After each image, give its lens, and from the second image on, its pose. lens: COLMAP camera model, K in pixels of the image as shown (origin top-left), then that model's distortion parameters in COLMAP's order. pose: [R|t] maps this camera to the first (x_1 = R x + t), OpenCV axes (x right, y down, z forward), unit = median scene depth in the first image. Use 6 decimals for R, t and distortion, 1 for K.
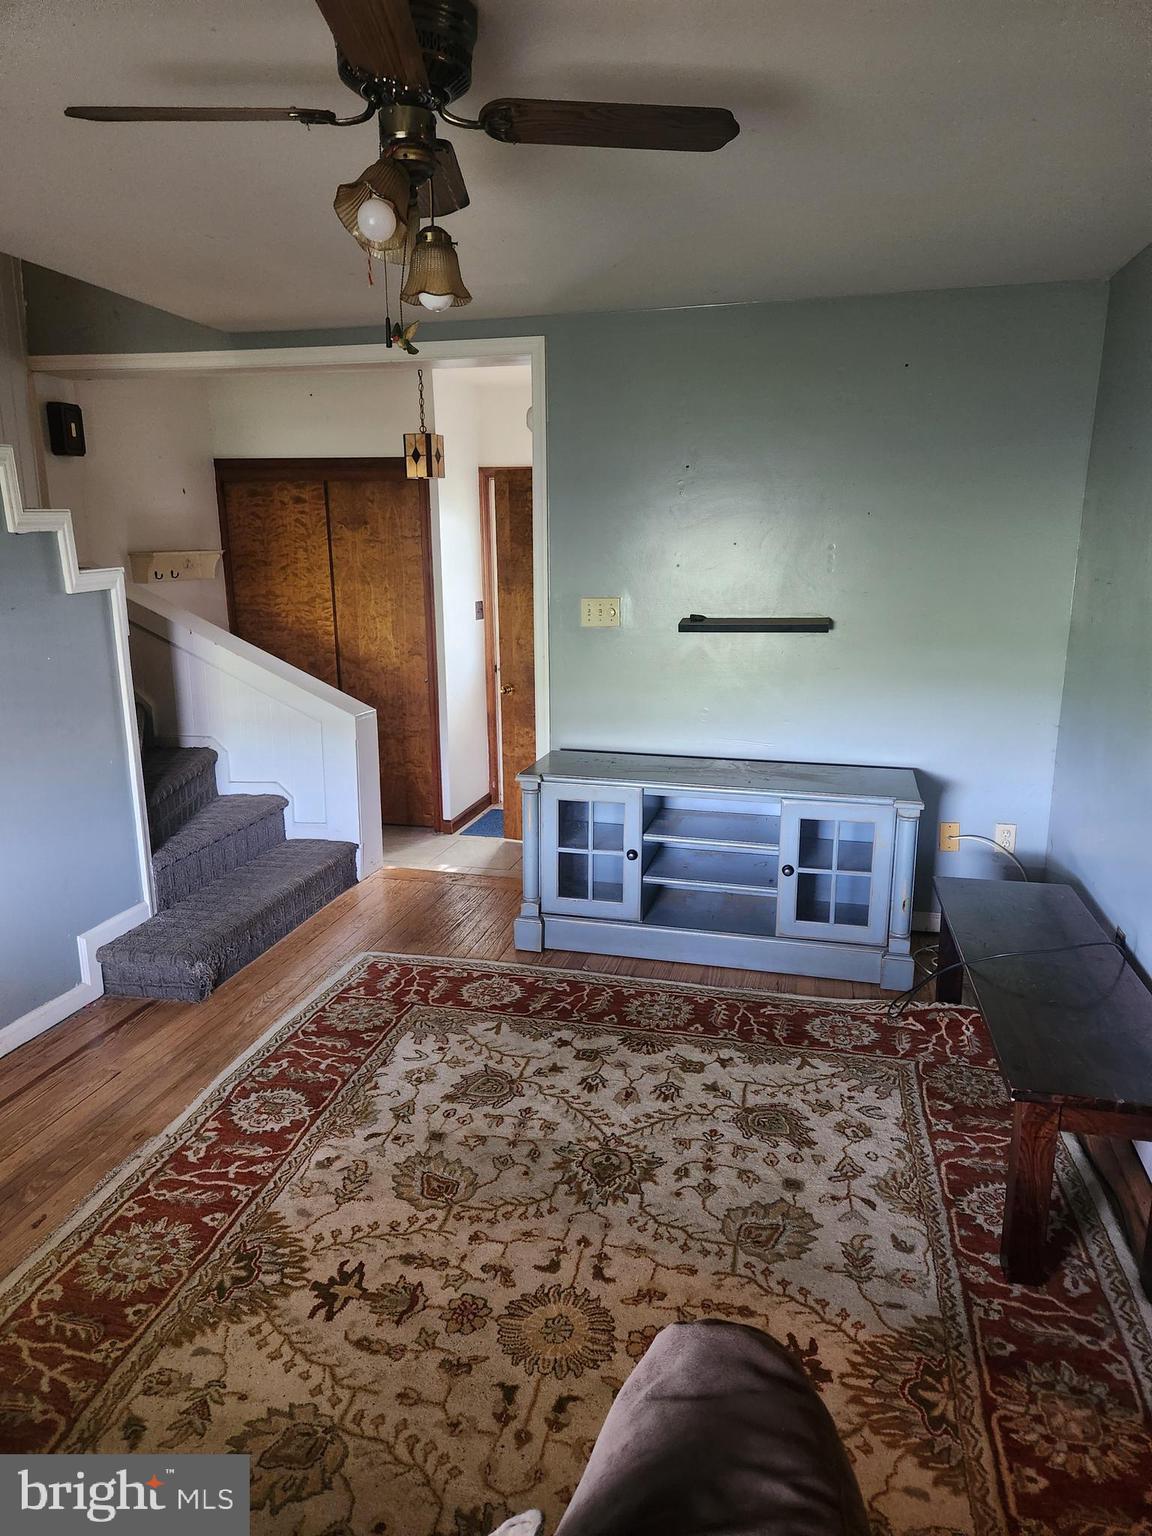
lens RADIAL K [[1027.7, 0, 569.3], [0, 1027.7, 757.0], [0, 0, 1]] dist [0.024178, -0.014180]
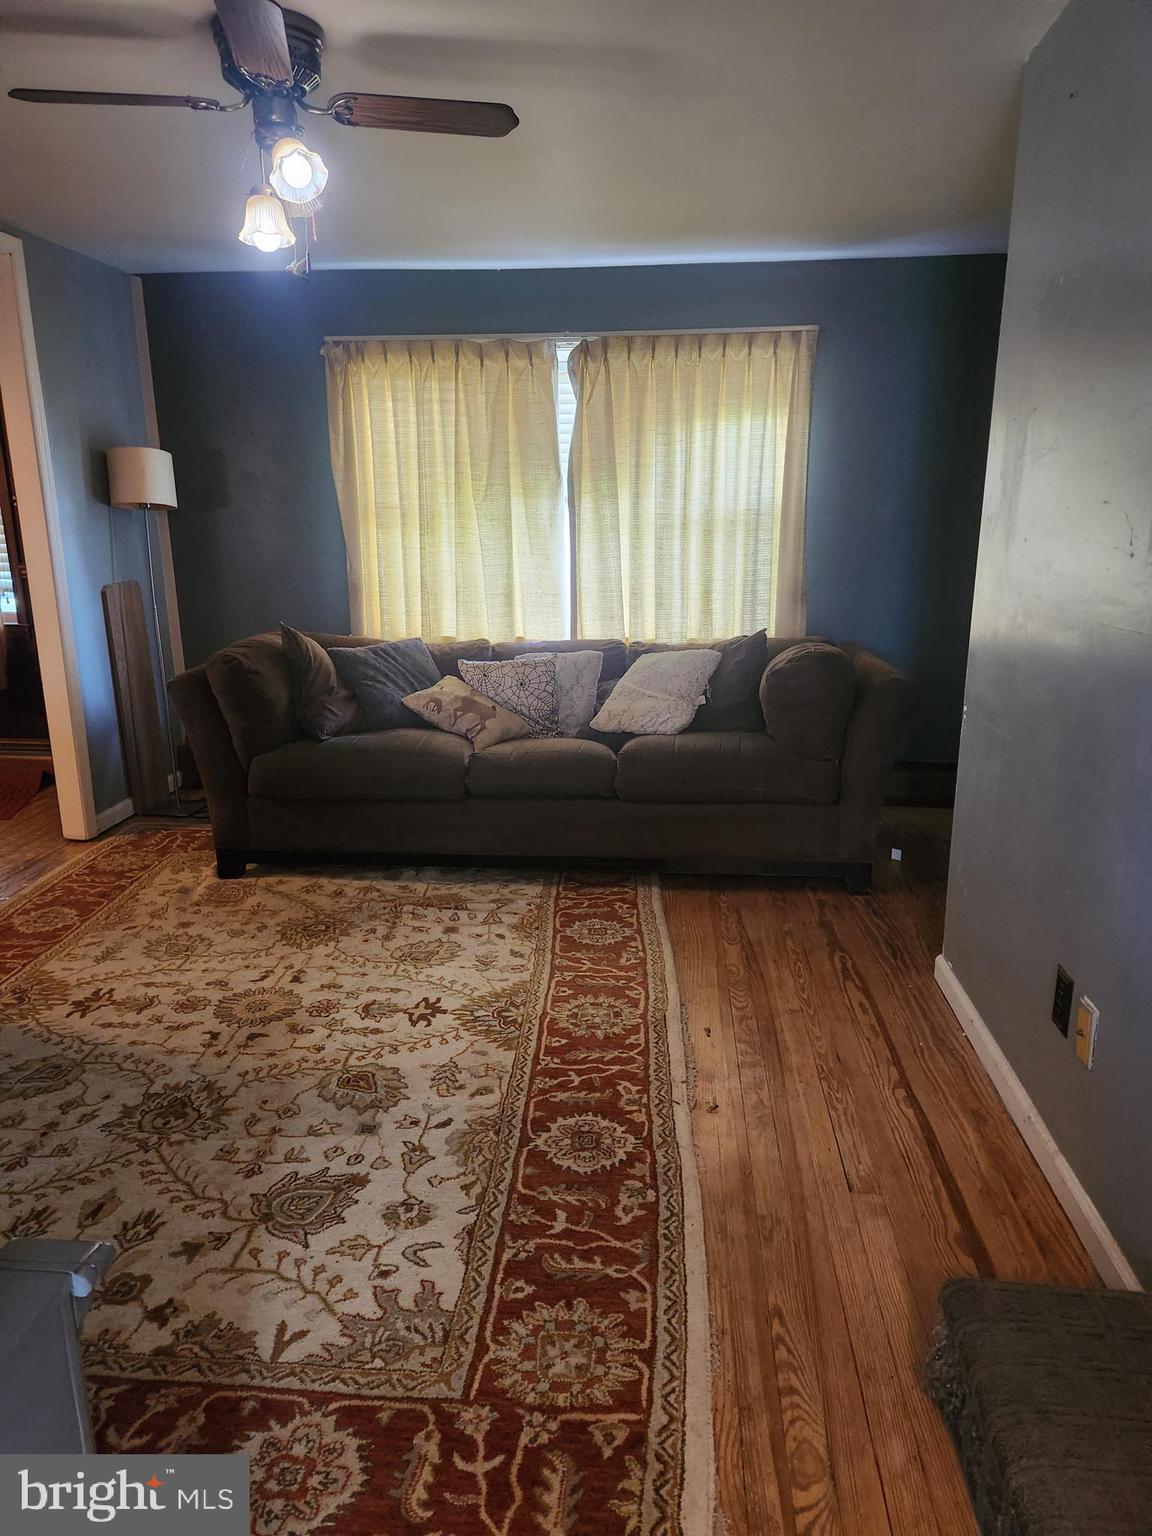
lens RADIAL K [[1027.7, 0, 581.8], [0, 1027.7, 766.5], [0, 0, 1]] dist [0.024178, -0.014180]
pose [[-0.986424, 0.037971, -0.159767, -0.181825], [-0.036518, 0.897819, 0.438848, -0.284861], [0.160105, 0.438725, -0.884244, 1.683234]]
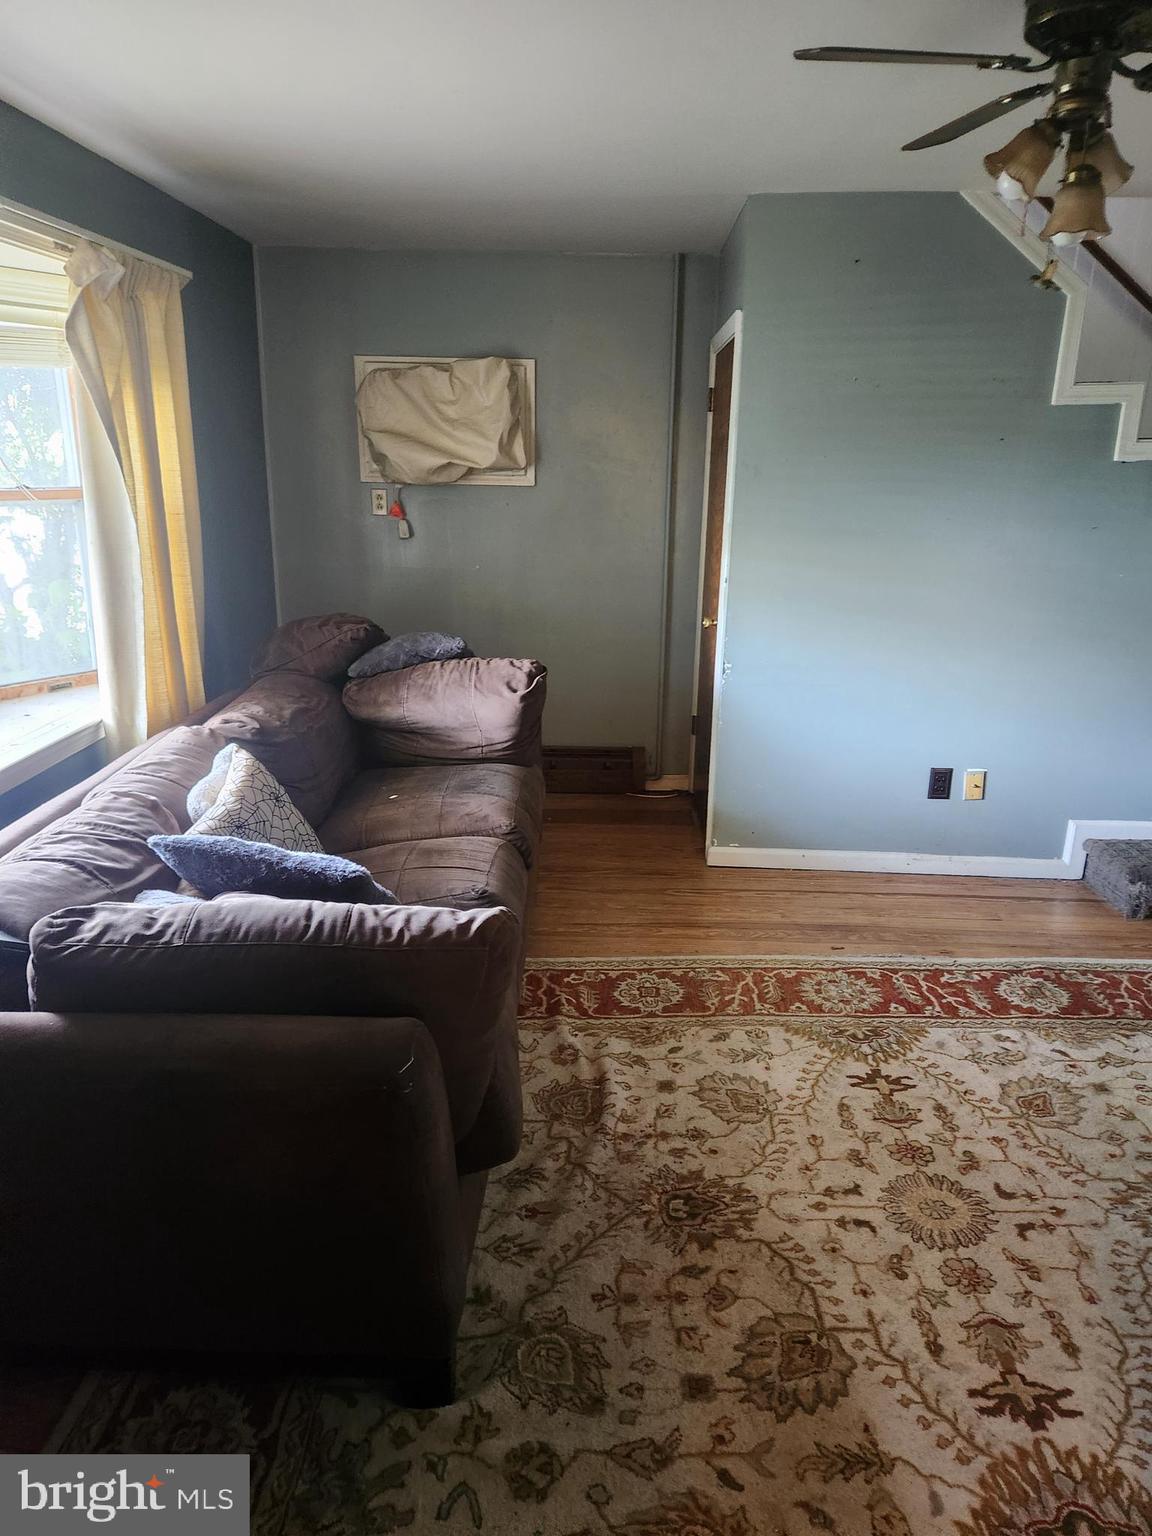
lens RADIAL K [[1027.7, 0, 580.7], [0, 1027.7, 784.5], [0, 0, 1]] dist [0.024178, -0.014180]
pose [[0.209329, 0.306864, -0.928448, 0.615182], [-0.221483, 0.939687, 0.260642, -0.056747], [0.952432, 0.151076, 0.264669, 0.218721]]
